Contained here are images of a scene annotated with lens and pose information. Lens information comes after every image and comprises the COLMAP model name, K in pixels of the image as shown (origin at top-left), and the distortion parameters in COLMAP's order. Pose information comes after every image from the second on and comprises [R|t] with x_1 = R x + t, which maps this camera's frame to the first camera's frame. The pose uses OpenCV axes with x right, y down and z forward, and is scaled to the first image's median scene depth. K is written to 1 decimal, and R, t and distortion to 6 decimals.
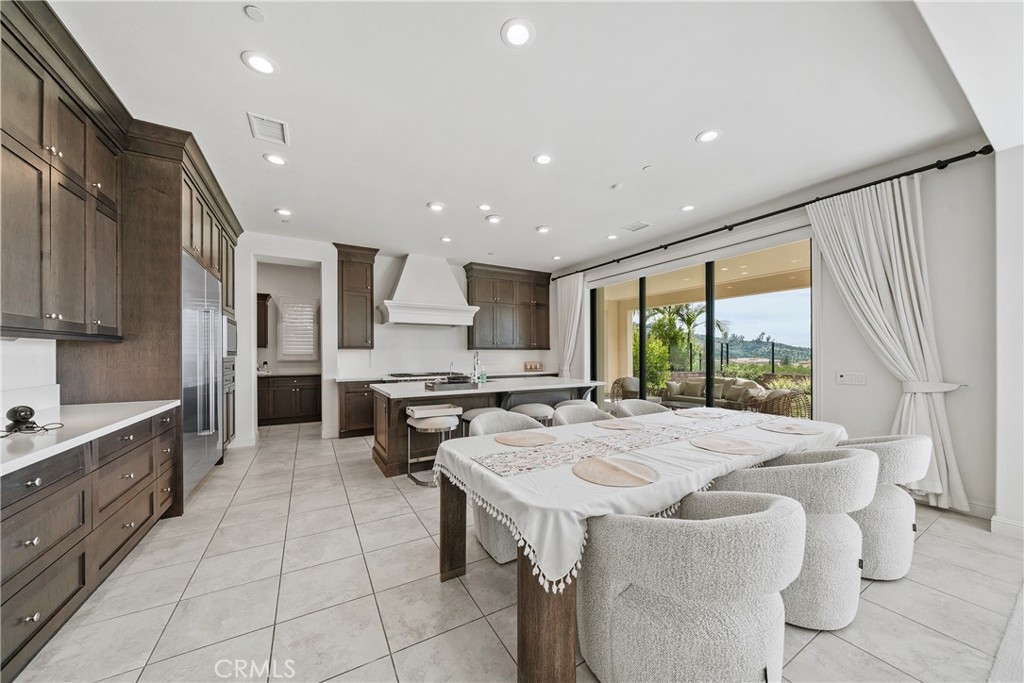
lens RADIAL K [[353.3, 0, 517.8], [0, 353.3, 351.9], [0, 0, 1]] dist [-0.006358, 0.000391]
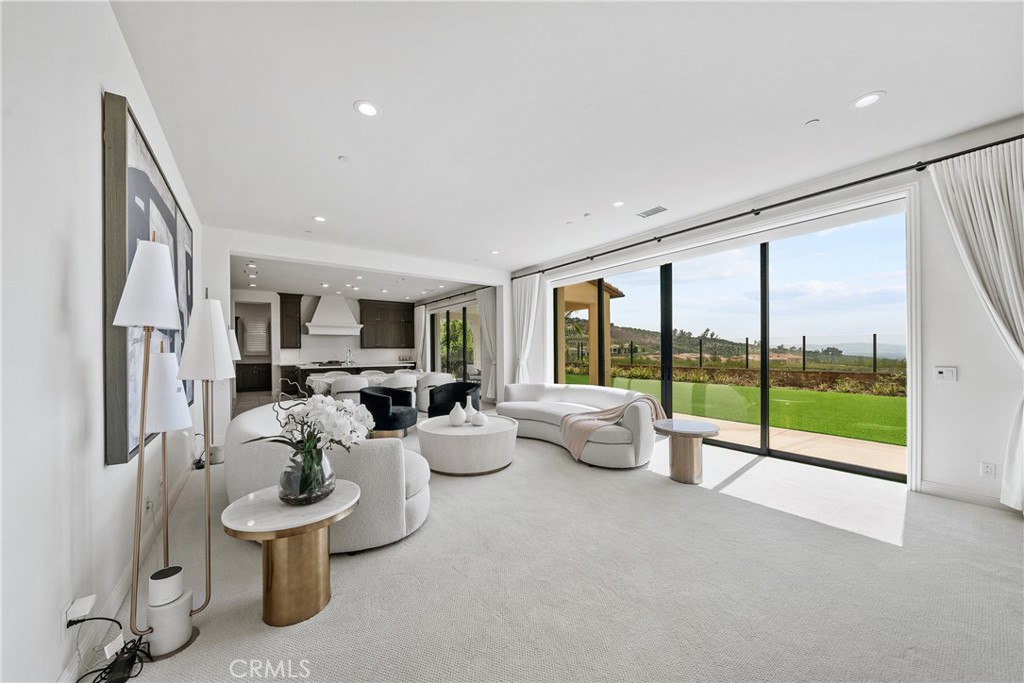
lens RADIAL K [[353.3, 0, 507.2], [0, 353.3, 352.7], [0, 0, 1]] dist [-0.006358, 0.000391]
pose [[0.996172, -0.004483, 0.087303, 0.492580], [0.003350, 0.999908, 0.013111, -0.007534], [-0.087353, -0.012768, 0.996096, -0.908392]]
